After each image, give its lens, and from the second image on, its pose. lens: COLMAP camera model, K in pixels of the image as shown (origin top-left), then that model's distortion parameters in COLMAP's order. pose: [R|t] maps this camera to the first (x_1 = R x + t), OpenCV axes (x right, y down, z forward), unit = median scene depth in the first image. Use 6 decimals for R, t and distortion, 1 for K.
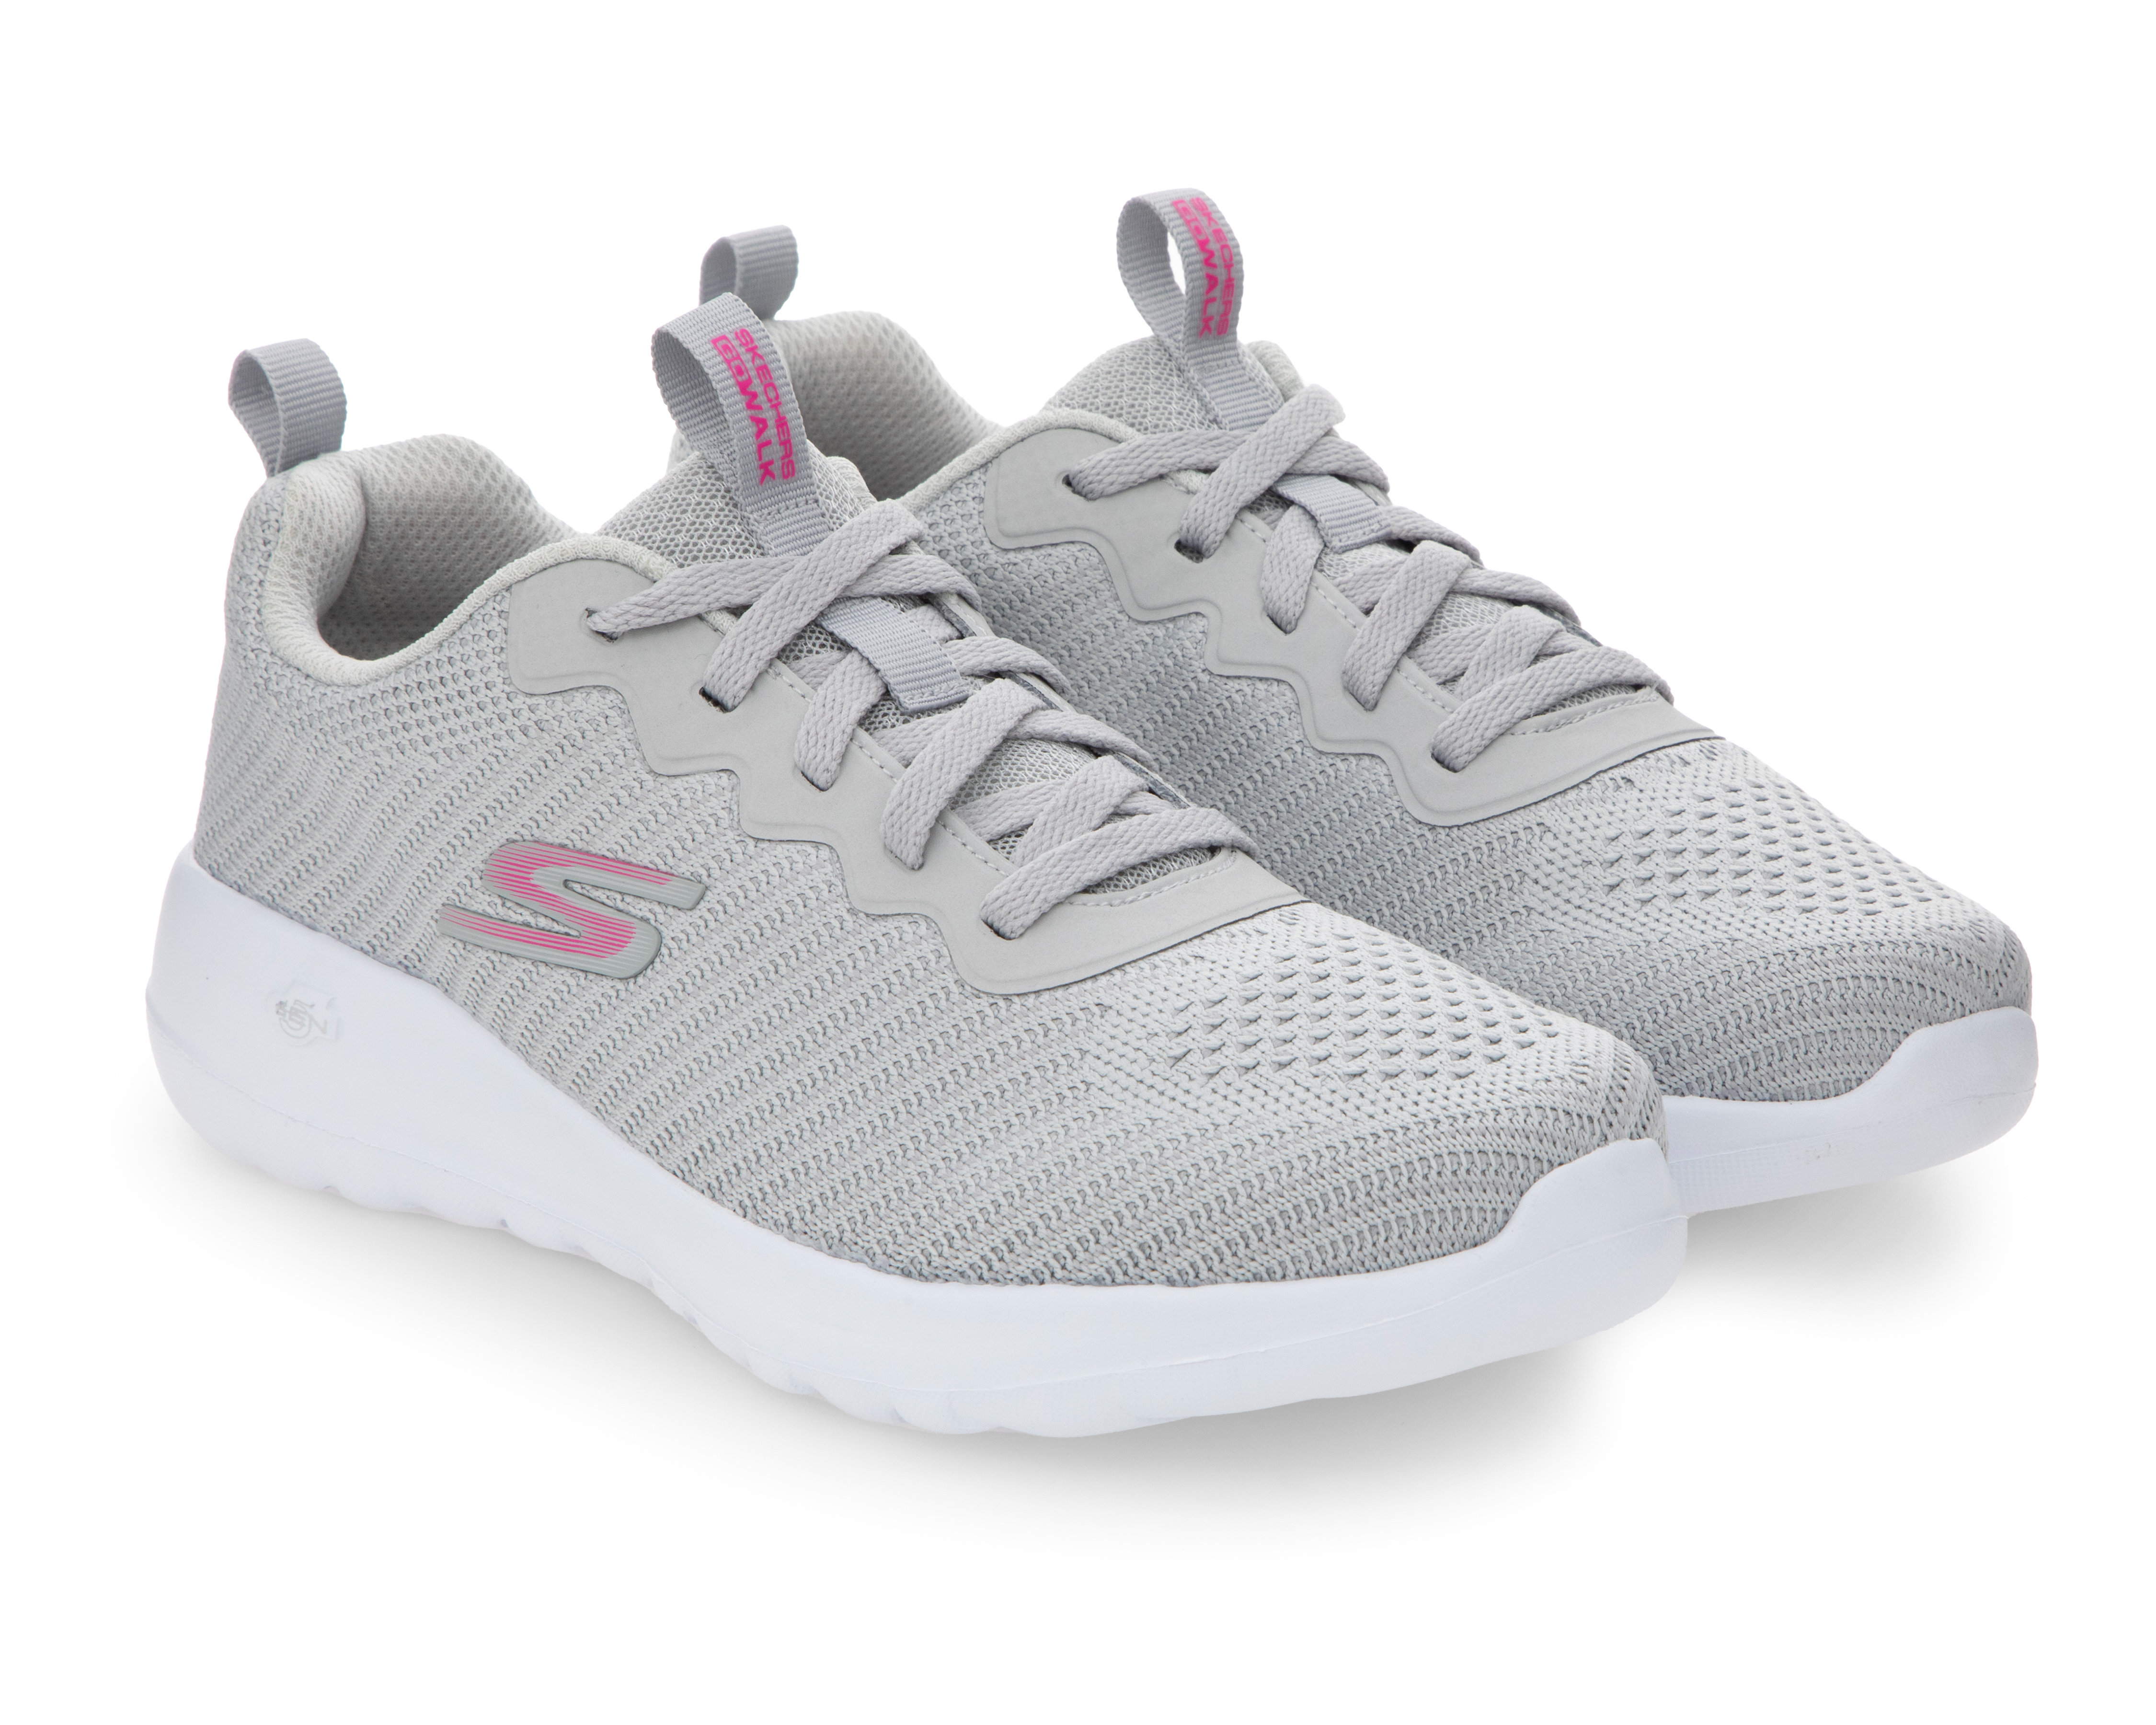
lens RADIAL K [[7425.9, 0, 1078.0], [0, 7425.9, 862.5], [0, 0, 1]] dist [0.281460, -9.005404]
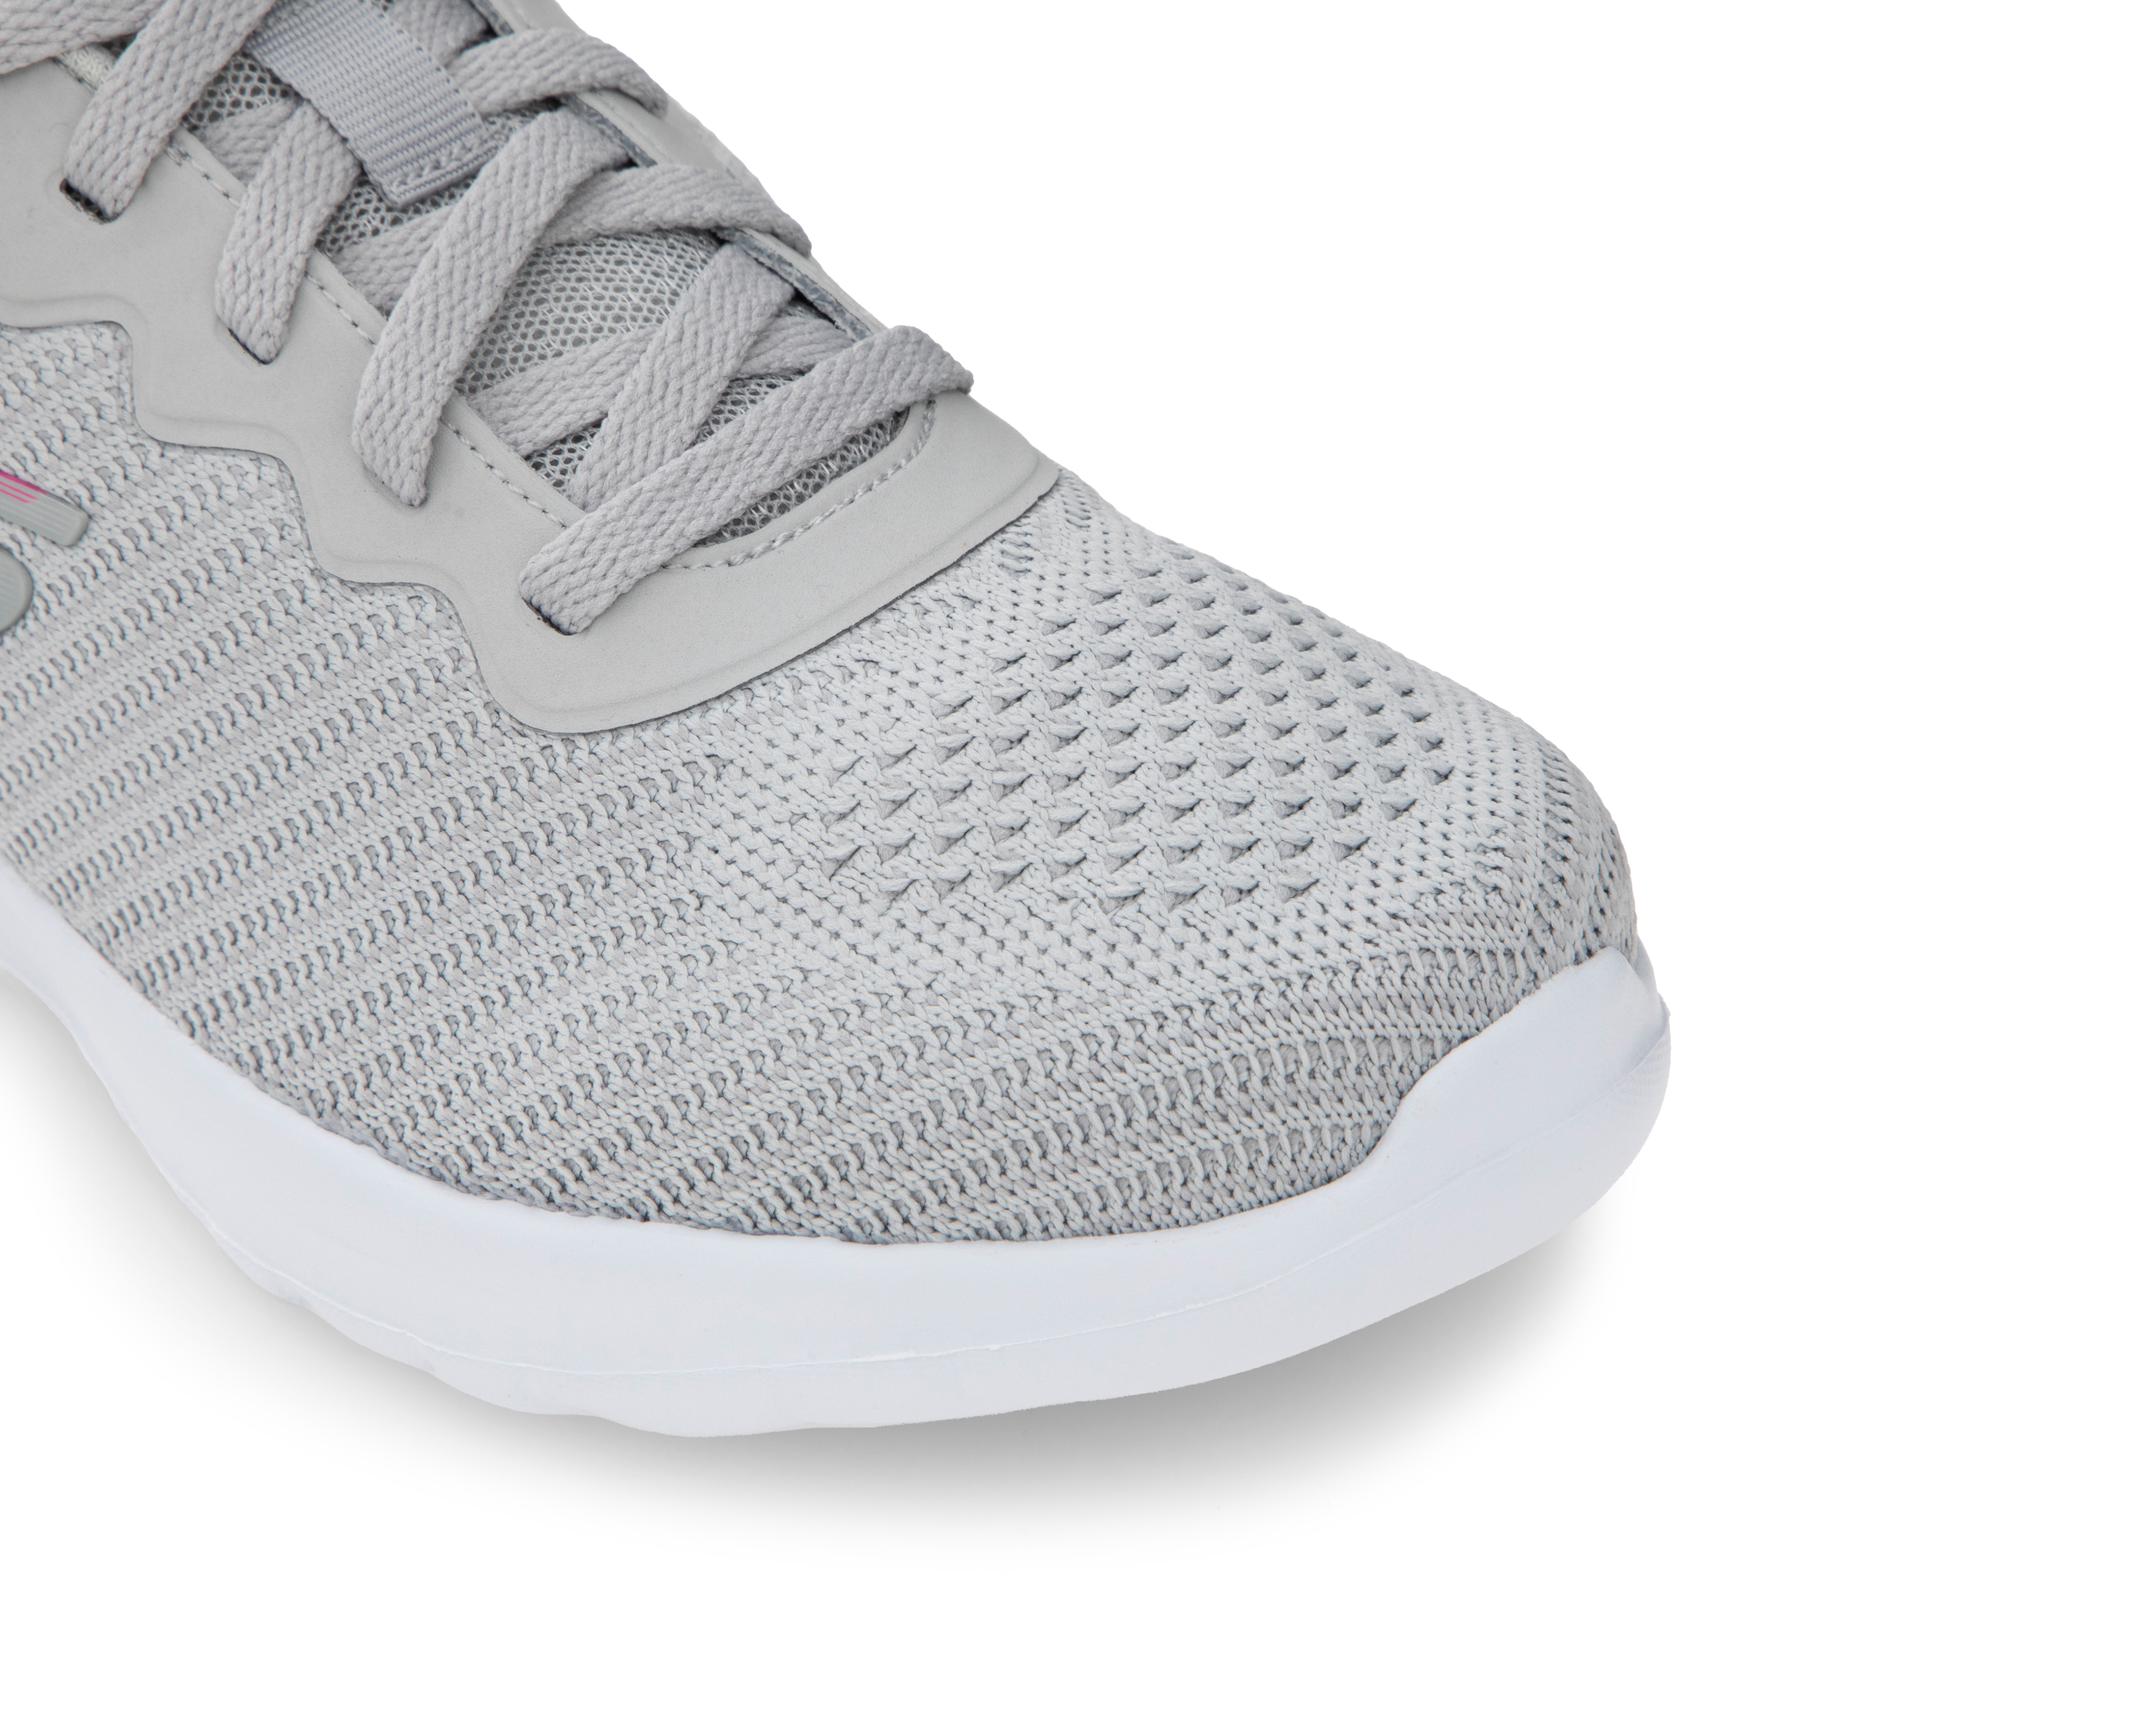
lens RADIAL K [[7425.9, 0, 1078.0], [0, 7425.9, 862.5], [0, 0, 1]] dist [0.281460, -9.005404]
pose [[0.998710, -0.048867, -0.013765, 0.041645], [0.050761, 0.956531, 0.287178, -0.150033], [-0.000867, -0.287506, 0.957778, 0.408035]]
